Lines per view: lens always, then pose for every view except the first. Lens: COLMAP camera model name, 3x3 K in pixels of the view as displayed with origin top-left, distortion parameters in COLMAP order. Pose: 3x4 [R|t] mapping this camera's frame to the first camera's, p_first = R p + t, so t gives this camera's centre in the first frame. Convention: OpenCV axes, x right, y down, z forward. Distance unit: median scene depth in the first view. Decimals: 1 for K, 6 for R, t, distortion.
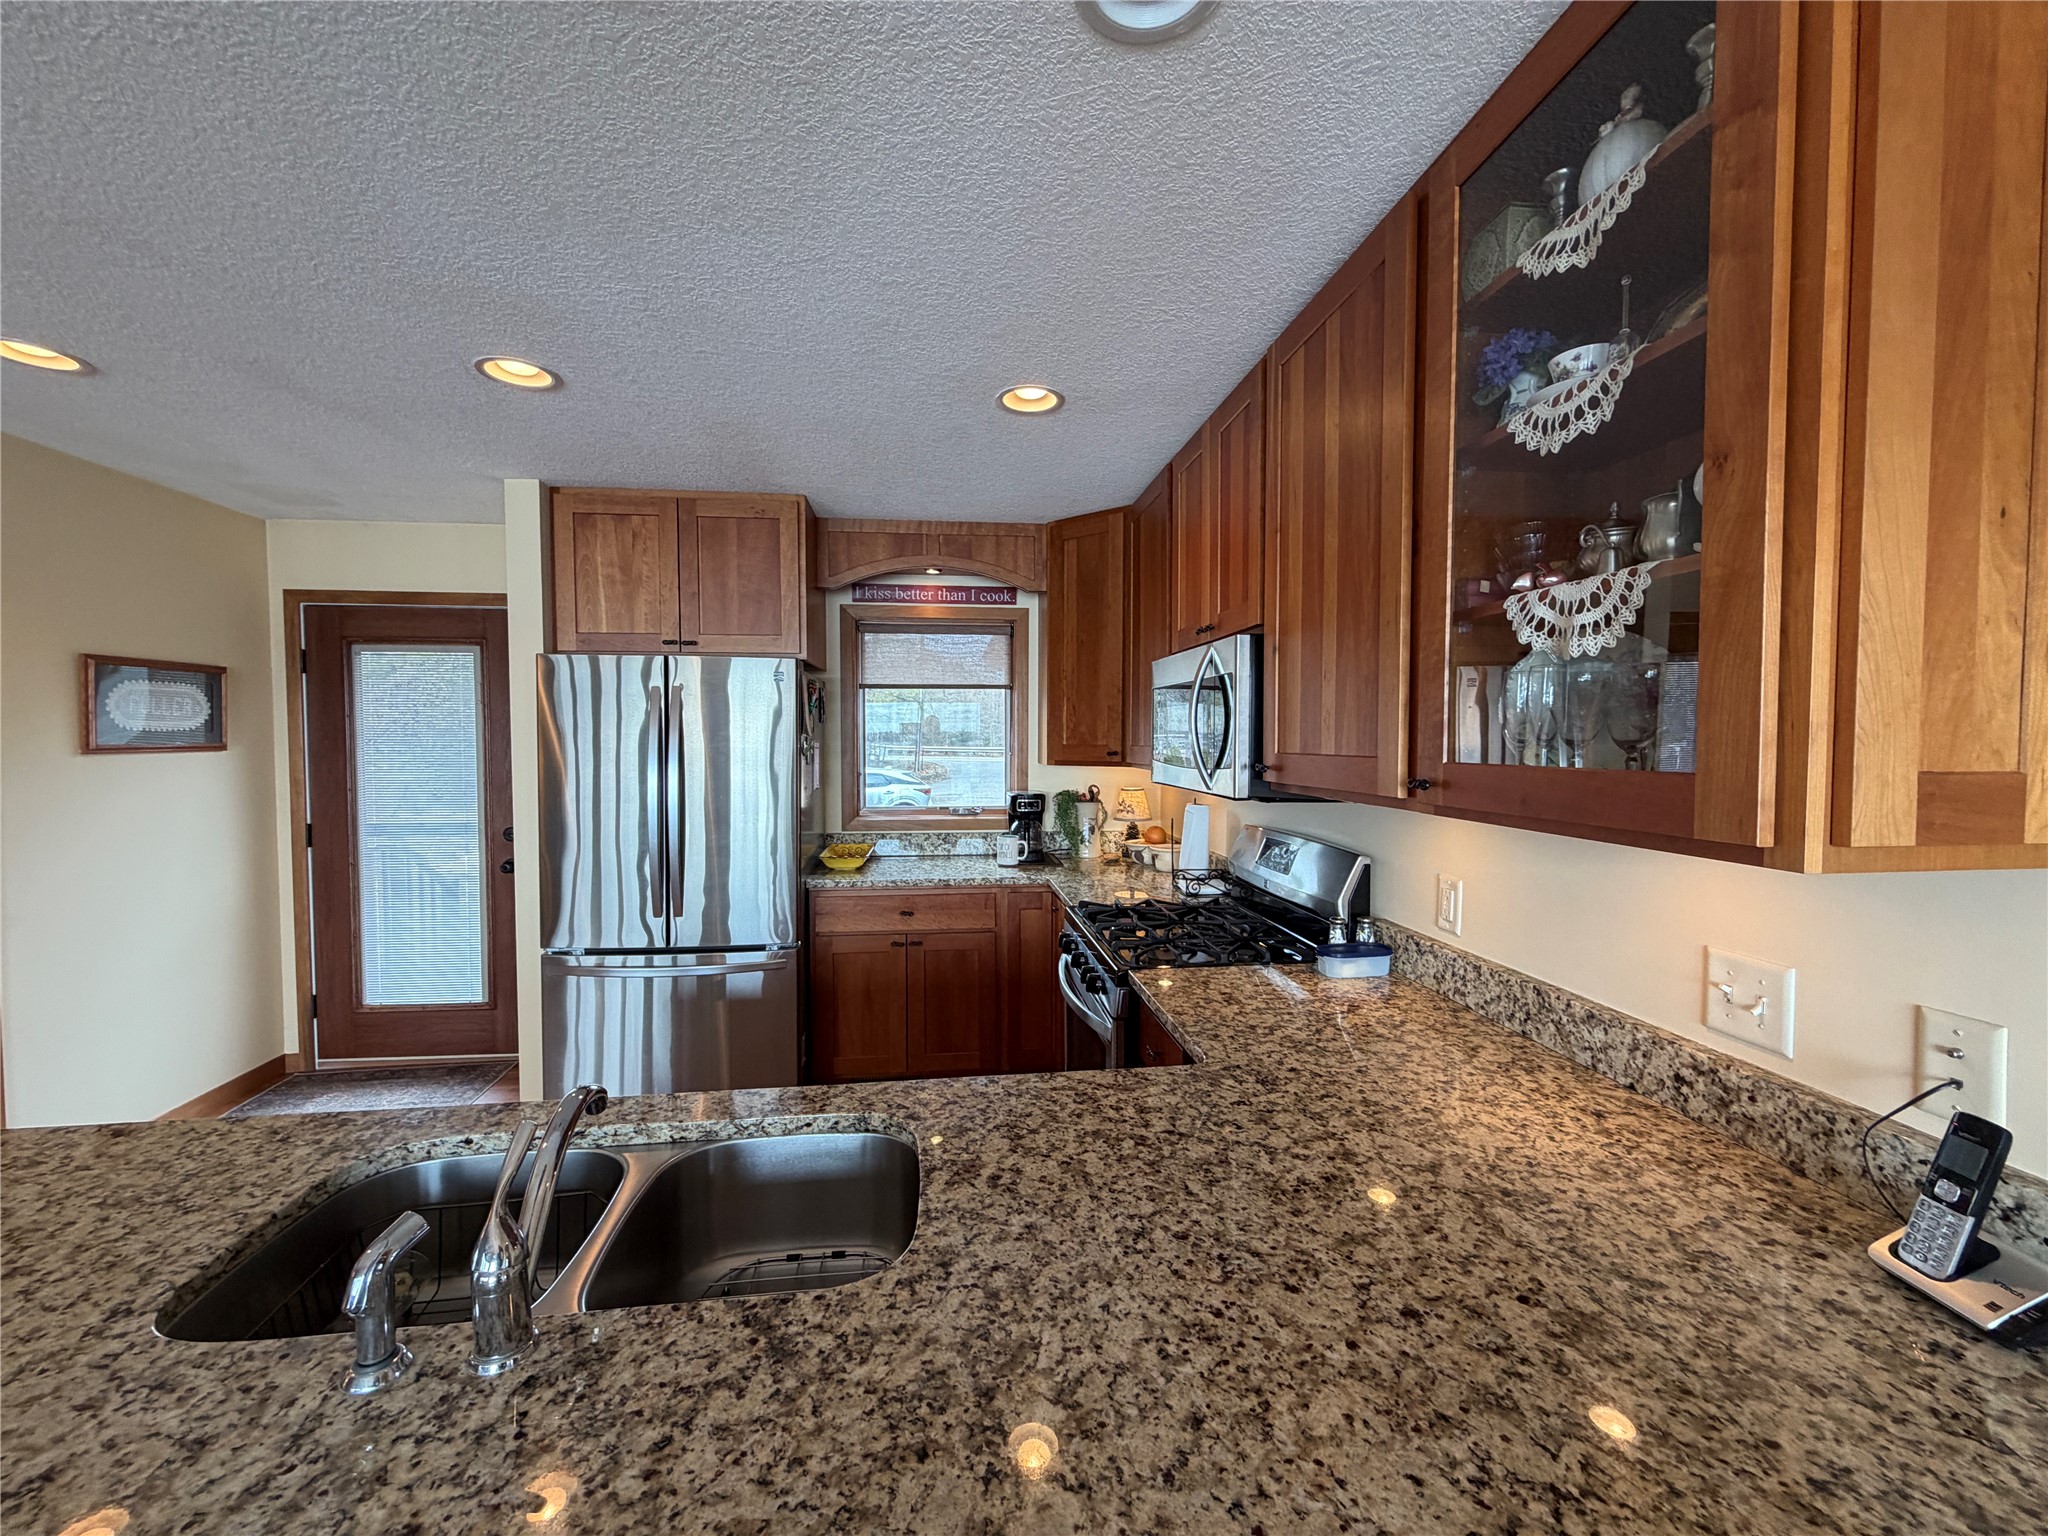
lens RADIAL K [[815.6, 0, 1021.5], [0, 815.6, 769.4], [0, 0, 1]] dist [0.000680, -0.000151]
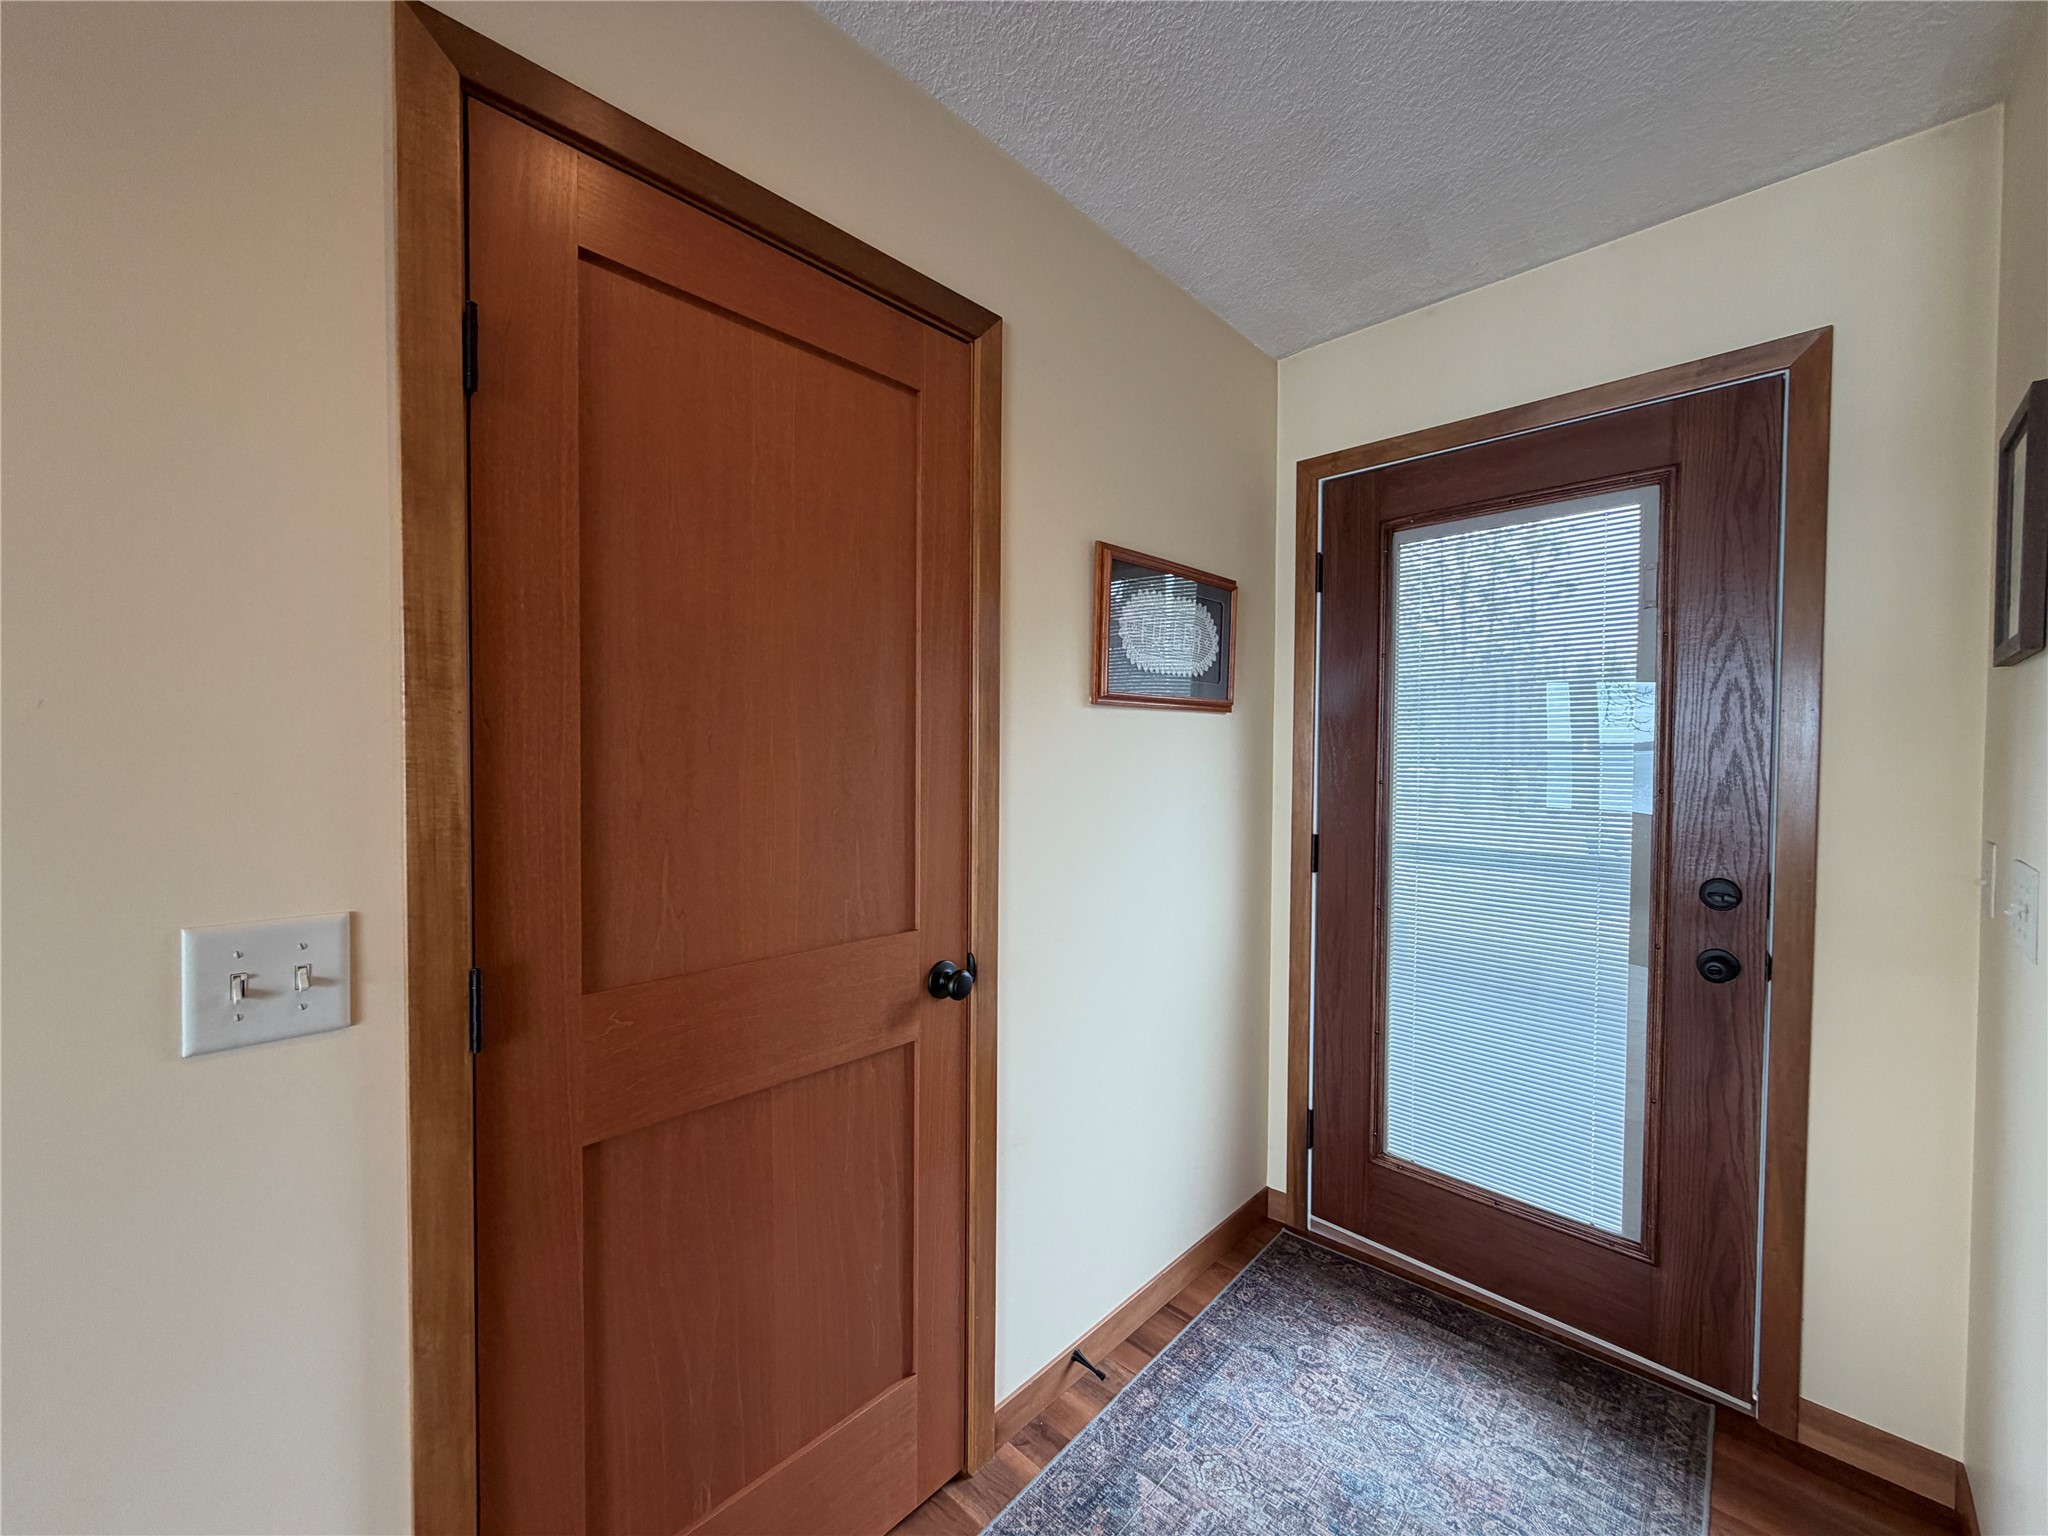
lens RADIAL K [[815.6, 0, 1021.5], [0, 815.6, 769.4], [0, 0, 1]] dist [0.000680, -0.000151]
pose [[0.634608, 0.023985, -0.772462, -0.703612], [-0.035760, 0.999359, 0.001651, 0.032126], [0.772006, 0.026576, 0.635059, 0.564457]]
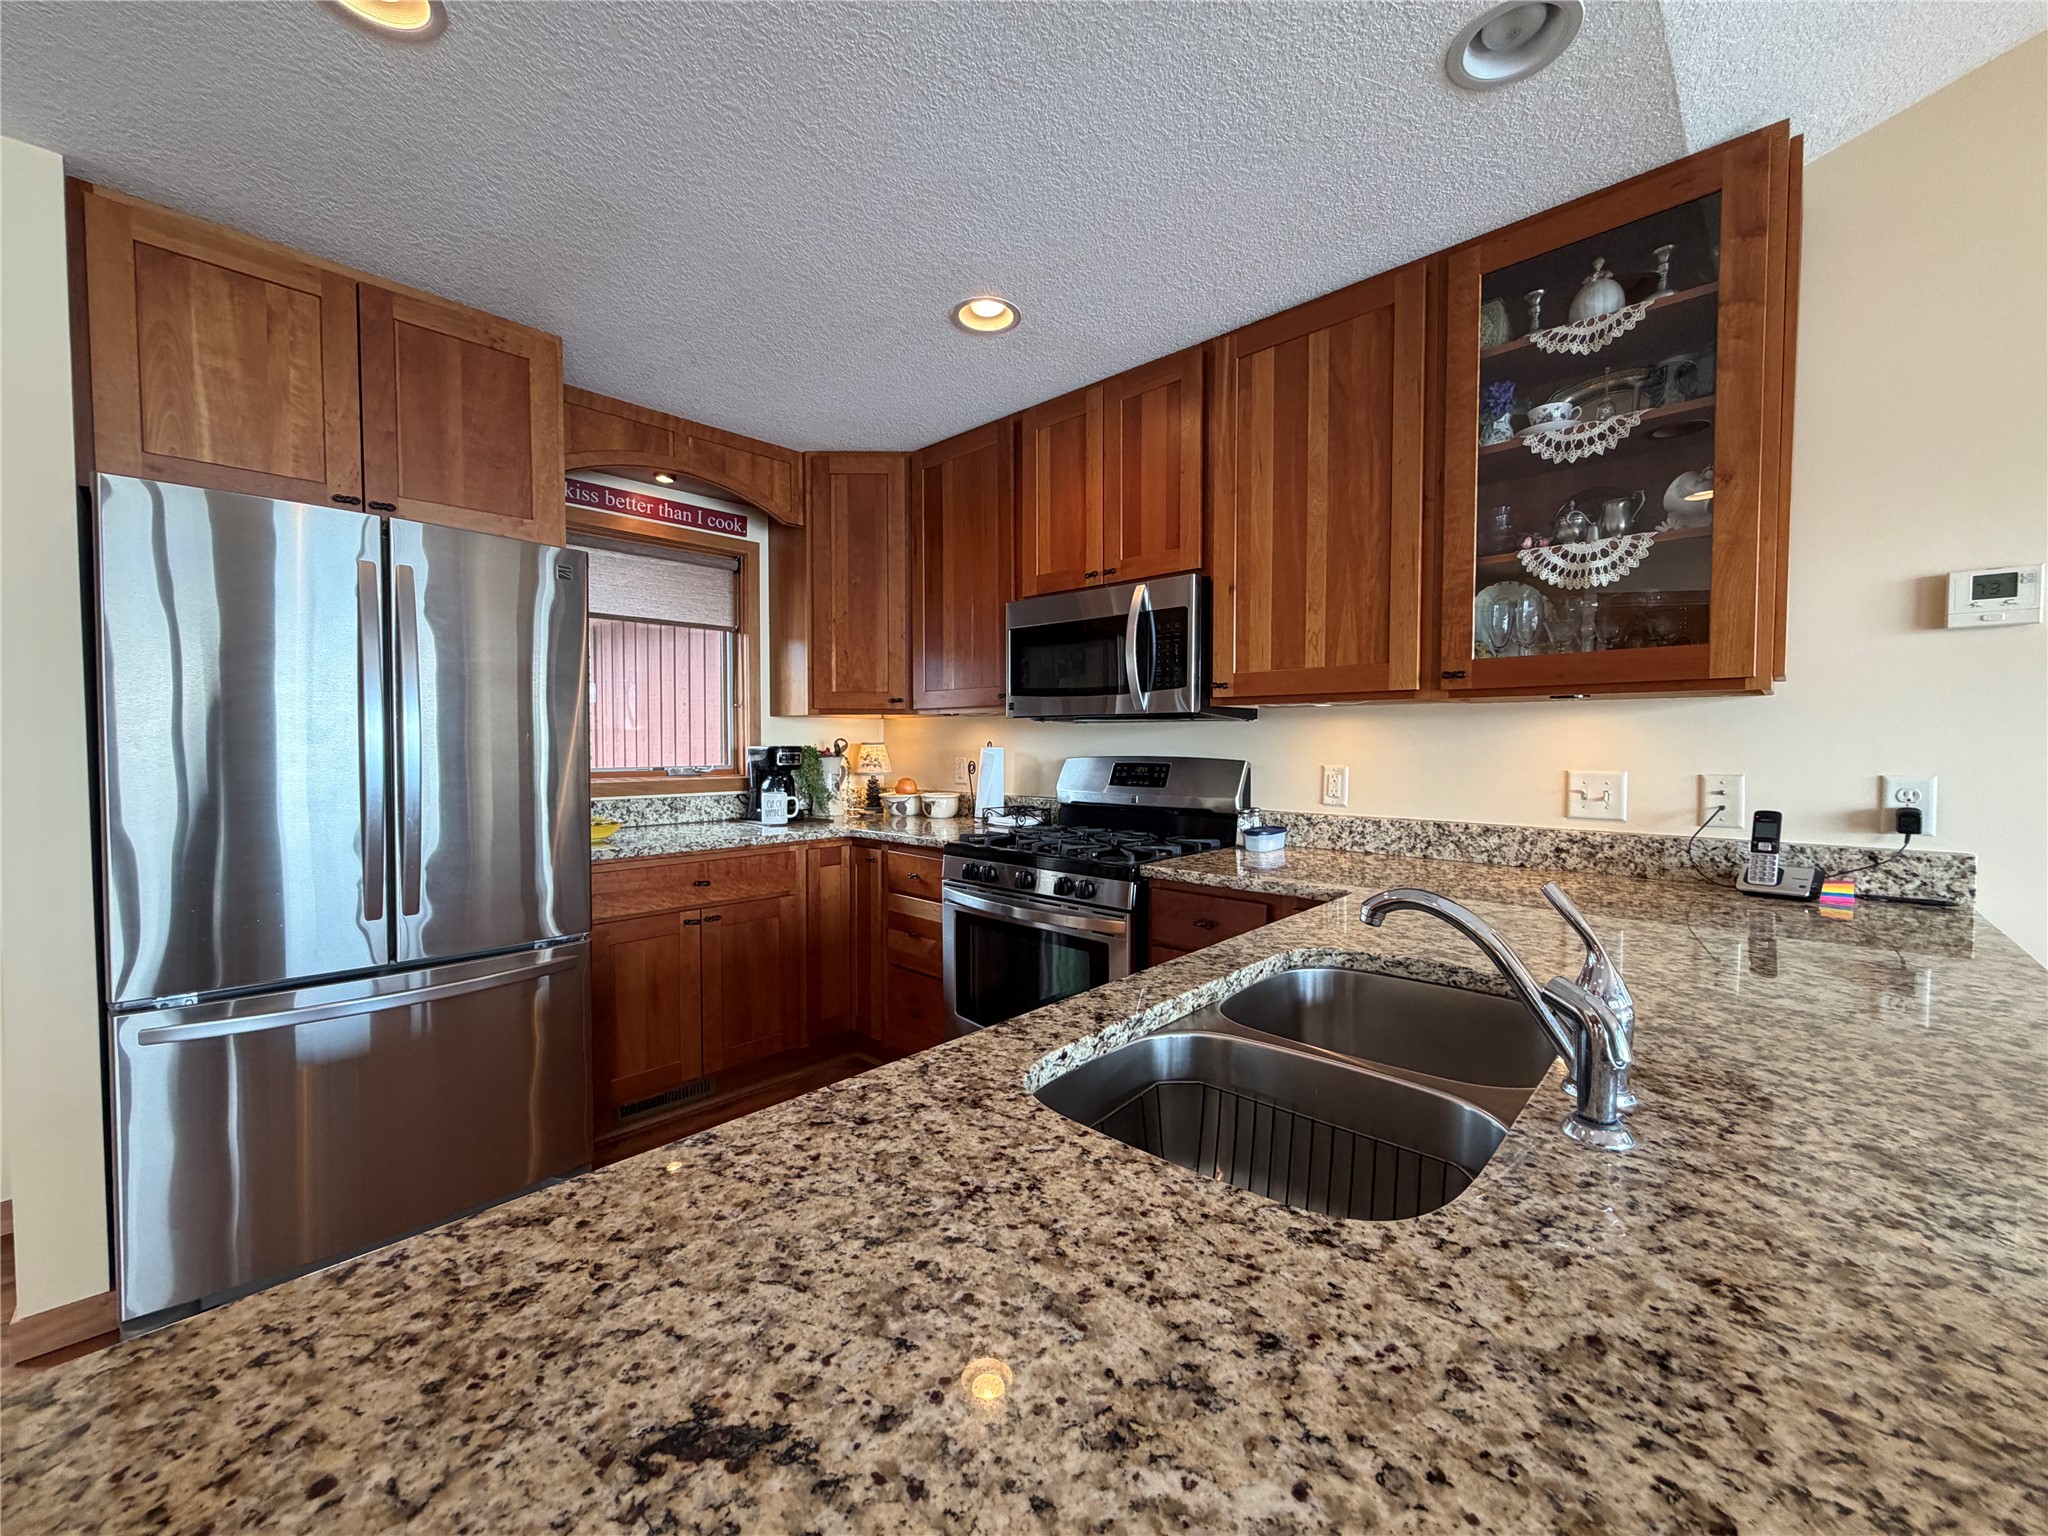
lens RADIAL K [[815.6, 0, 1021.5], [0, 815.6, 769.4], [0, 0, 1]] dist [0.000680, -0.000151]
pose [[0.764594, -0.021747, 0.644146, -0.503371], [0.024783, 0.999683, 0.004332, 0.077618], [-0.644036, 0.012651, 0.764891, 0.185161]]
